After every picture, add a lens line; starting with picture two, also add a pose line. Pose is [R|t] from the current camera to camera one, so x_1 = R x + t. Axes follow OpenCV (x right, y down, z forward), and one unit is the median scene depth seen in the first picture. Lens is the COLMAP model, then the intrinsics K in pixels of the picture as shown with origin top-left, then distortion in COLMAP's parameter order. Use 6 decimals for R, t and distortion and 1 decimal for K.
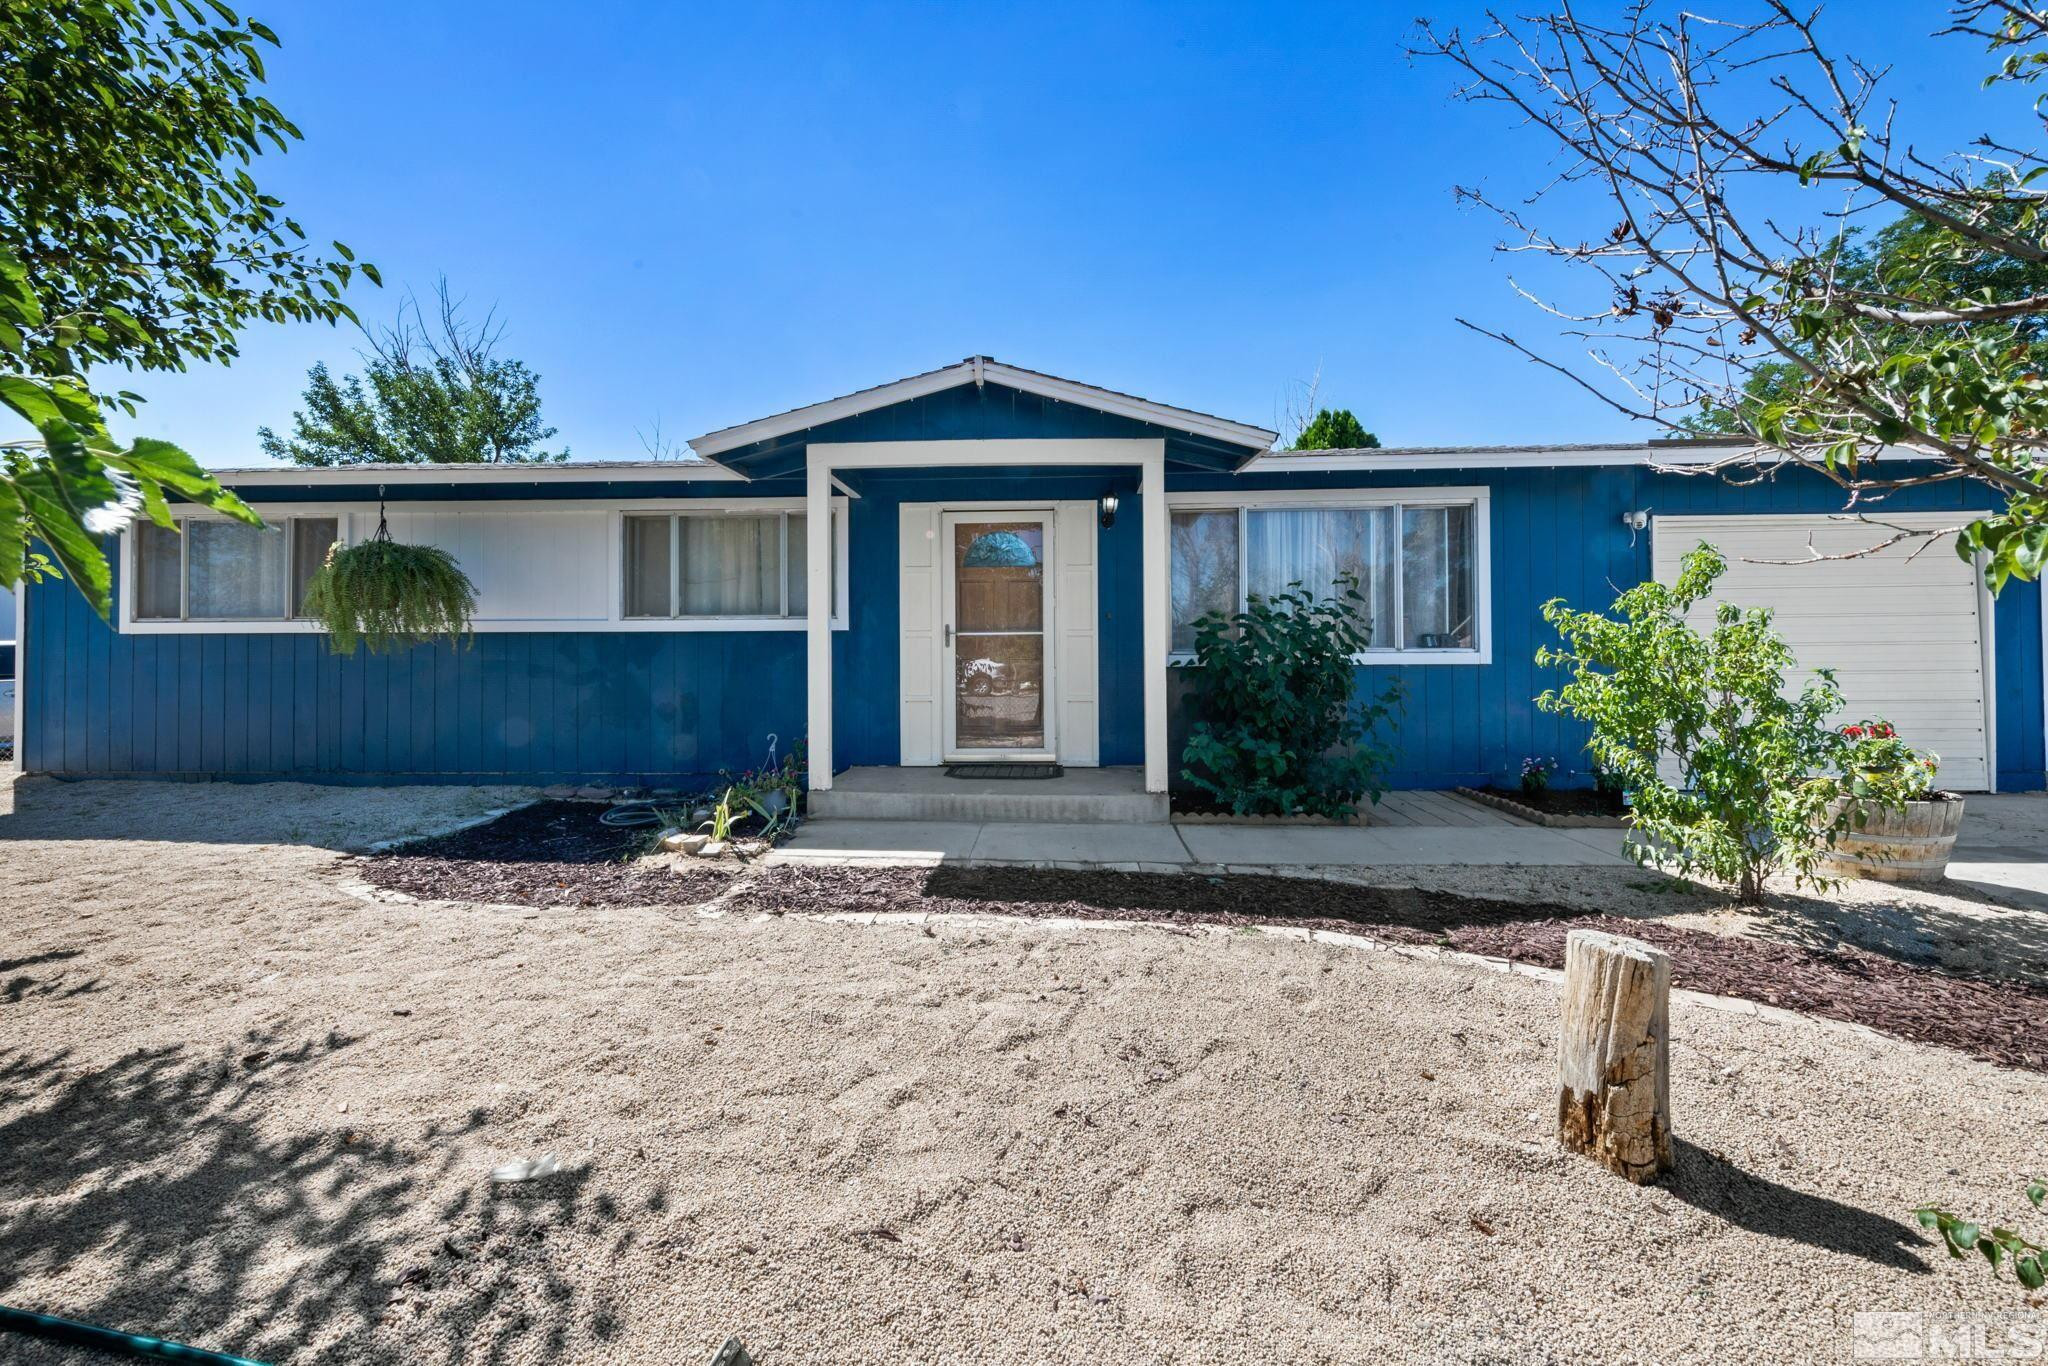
lens RADIAL K [[820.5, 0, 1008.4], [0, 820.5, 649.0], [0, 0, 1]] dist [0.005972, -0.000270]
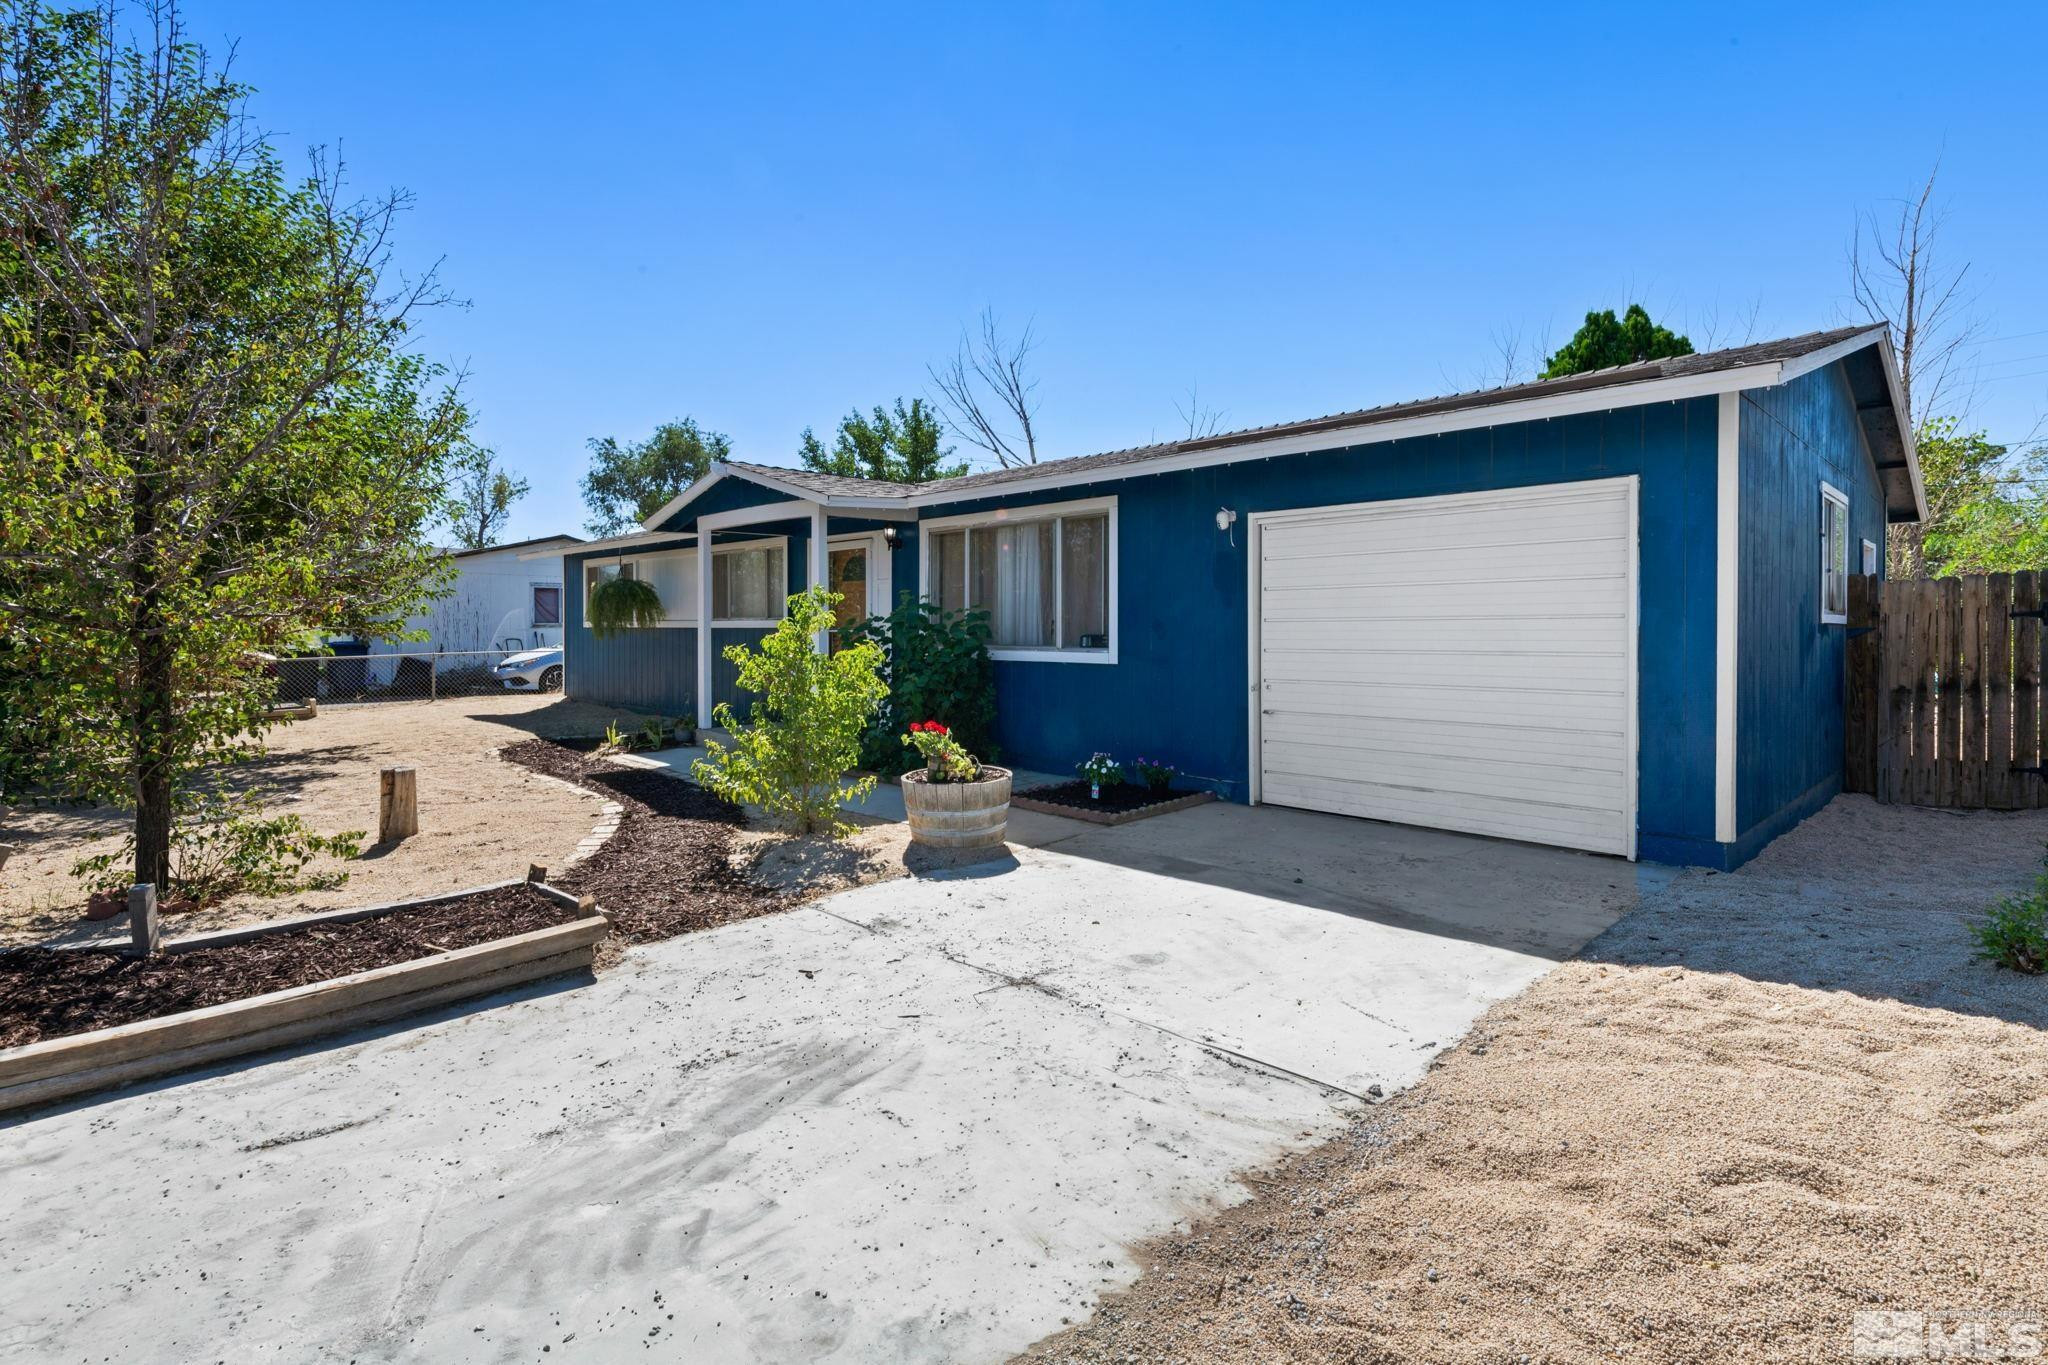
lens RADIAL K [[966.9, 0, 1019.1], [0, 966.9, 640.6], [0, 0, 1]] dist [0.009100, -0.003668]
pose [[0.738830, 0.015145, -0.673722, 1.282428], [0.002757, 0.999671, 0.025496, -0.042487], [0.673886, -0.020695, 0.738545, -0.002319]]
